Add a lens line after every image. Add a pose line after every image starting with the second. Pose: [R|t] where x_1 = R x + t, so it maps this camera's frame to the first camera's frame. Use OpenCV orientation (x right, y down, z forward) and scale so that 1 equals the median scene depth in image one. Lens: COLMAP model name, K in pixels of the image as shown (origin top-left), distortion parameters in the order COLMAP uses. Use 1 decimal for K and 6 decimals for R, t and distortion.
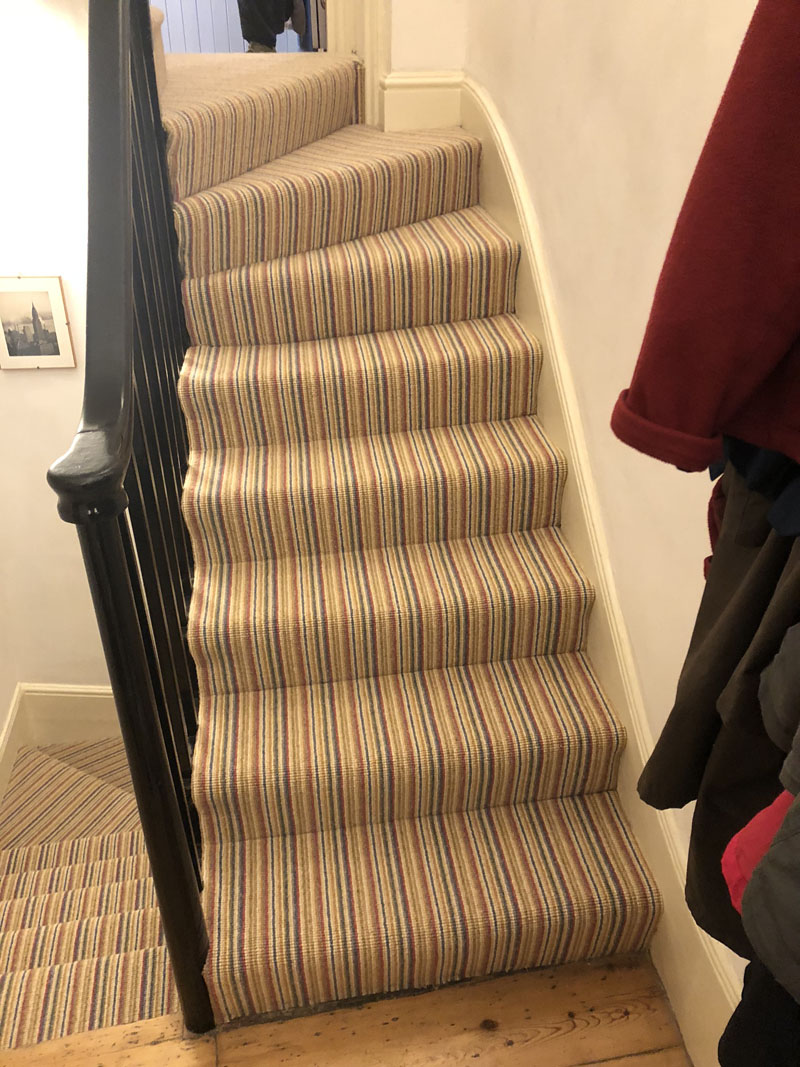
lens RADIAL K [[820.2, 0, 400.0], [0, 820.2, 533.5], [0, 0, 1]] dist [0.074162, -0.088022]
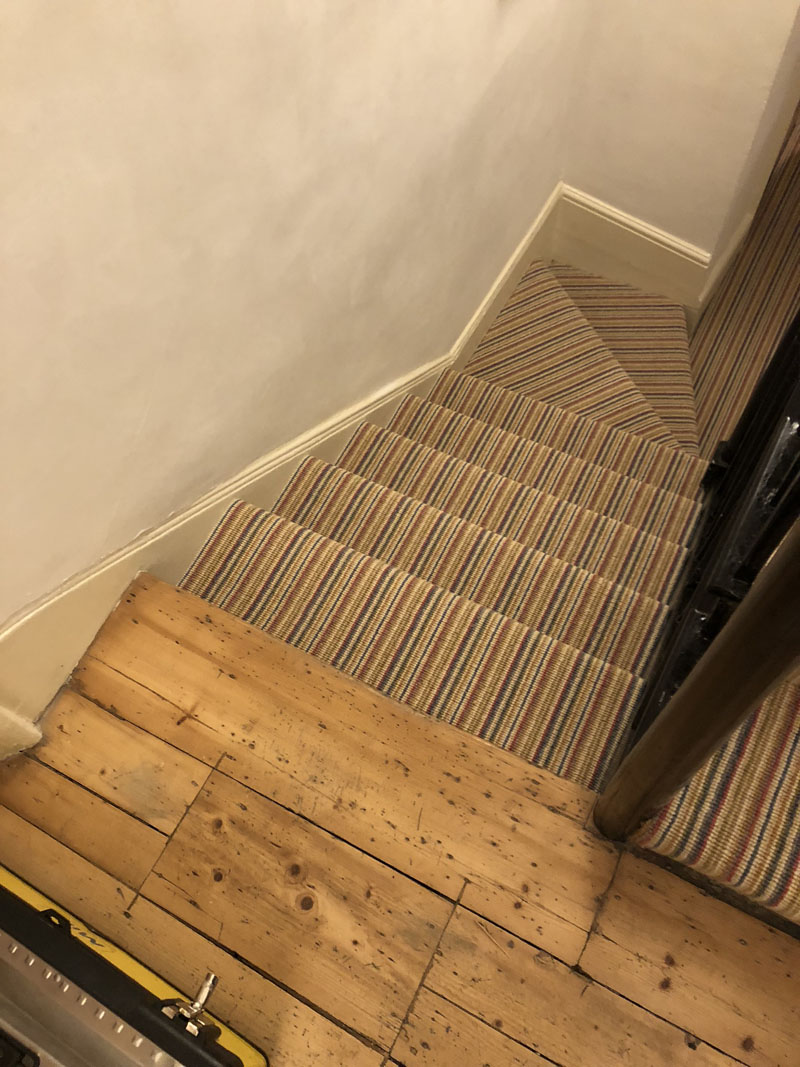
lens RADIAL K [[820.2, 0, 400.0], [0, 820.2, 533.5], [0, 0, 1]] dist [0.074162, -0.088022]
pose [[0.780623, 0.530563, -0.330351, -0.254363], [-0.234811, 0.738800, 0.631695, -0.058877], [0.579217, -0.415546, 0.701306, 0.404064]]
